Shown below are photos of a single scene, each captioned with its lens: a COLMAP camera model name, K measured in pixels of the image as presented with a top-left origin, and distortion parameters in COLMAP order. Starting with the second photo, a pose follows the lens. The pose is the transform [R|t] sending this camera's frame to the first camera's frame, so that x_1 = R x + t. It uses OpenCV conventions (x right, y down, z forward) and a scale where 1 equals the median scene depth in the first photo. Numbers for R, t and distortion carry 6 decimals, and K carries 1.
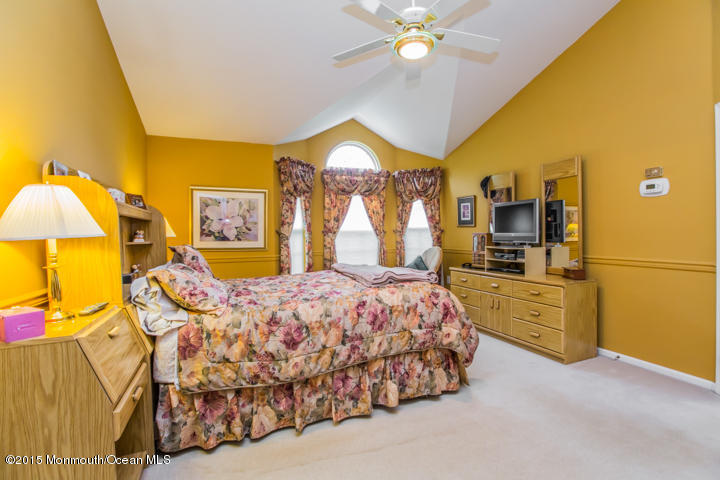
lens RADIAL K [[330.4, 0, 354.9], [0, 330.4, 235.5], [0, 0, 1]] dist [-0.057771, 0.027983]
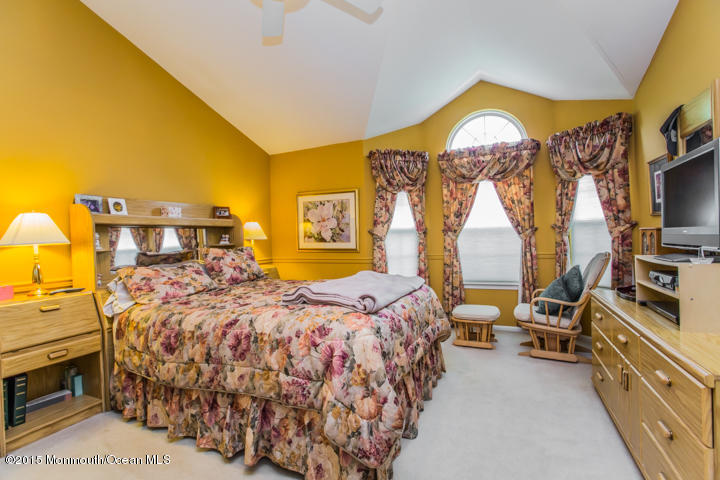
lens RADIAL K [[330.4, 0, 354.9], [0, 330.4, 235.5], [0, 0, 1]] dist [-0.057771, 0.027983]
pose [[0.685672, -0.011045, -0.727827, 0.383721], [0.016601, 0.999862, 0.000466, -0.002927], [0.727721, -0.012402, 0.685761, 0.304963]]
